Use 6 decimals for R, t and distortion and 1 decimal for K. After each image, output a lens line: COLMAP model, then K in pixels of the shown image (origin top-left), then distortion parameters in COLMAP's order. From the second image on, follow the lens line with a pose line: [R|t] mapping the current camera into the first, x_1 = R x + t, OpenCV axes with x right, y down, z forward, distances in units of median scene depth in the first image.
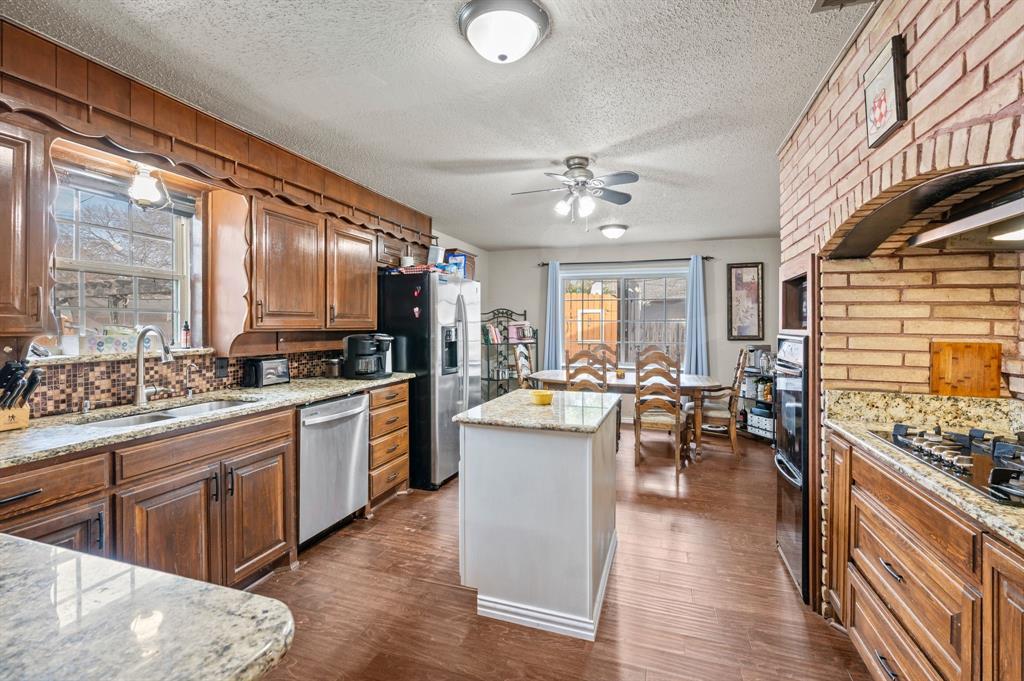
lens RADIAL K [[444.9, 0, 515.1], [0, 444.9, 324.6], [0, 0, 1]] dist [-0.001696, -0.000090]
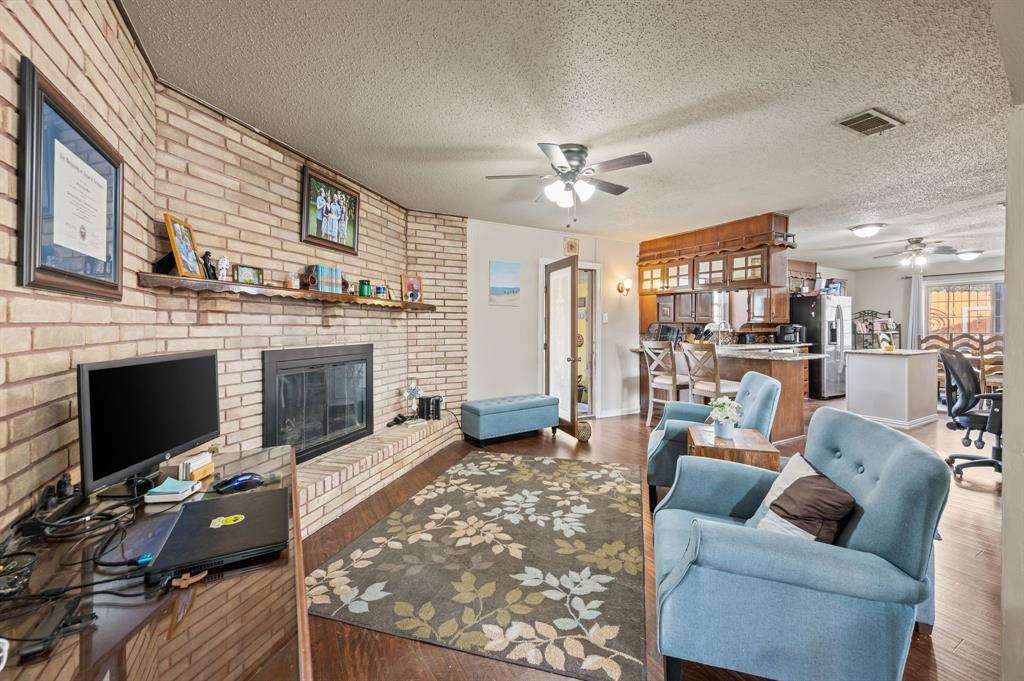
lens RADIAL K [[407.1, 0, 508.0], [0, 407.1, 330.3], [0, 0, 1]] dist [-0.001969, -0.000359]
pose [[0.727679, -0.000547, -0.685918, 0.065061], [0.006258, 0.999963, 0.005841, 0.036290], [0.685890, -0.008542, 0.727656, -1.892907]]
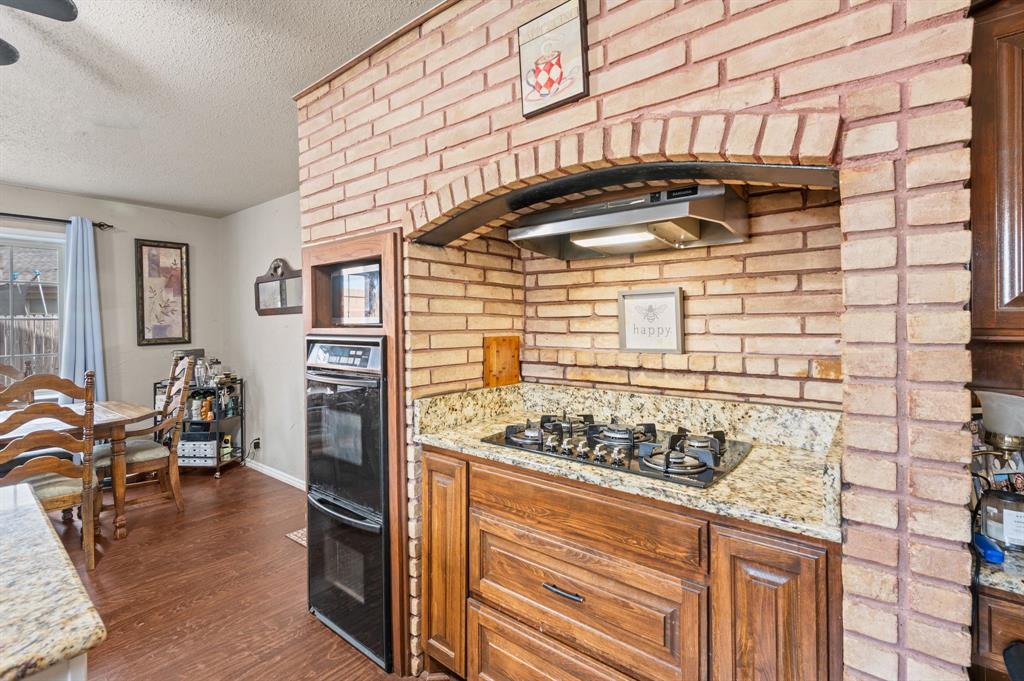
lens RADIAL K [[462.8, 0, 513.8], [0, 462.8, 322.7], [0, 0, 1]] dist [0.000185, -0.000584]
pose [[0.341114, -0.009725, 0.939972, -0.032236], [0.010735, 0.999922, 0.006450, -0.000405], [-0.939961, 0.007891, 0.341192, 0.384835]]
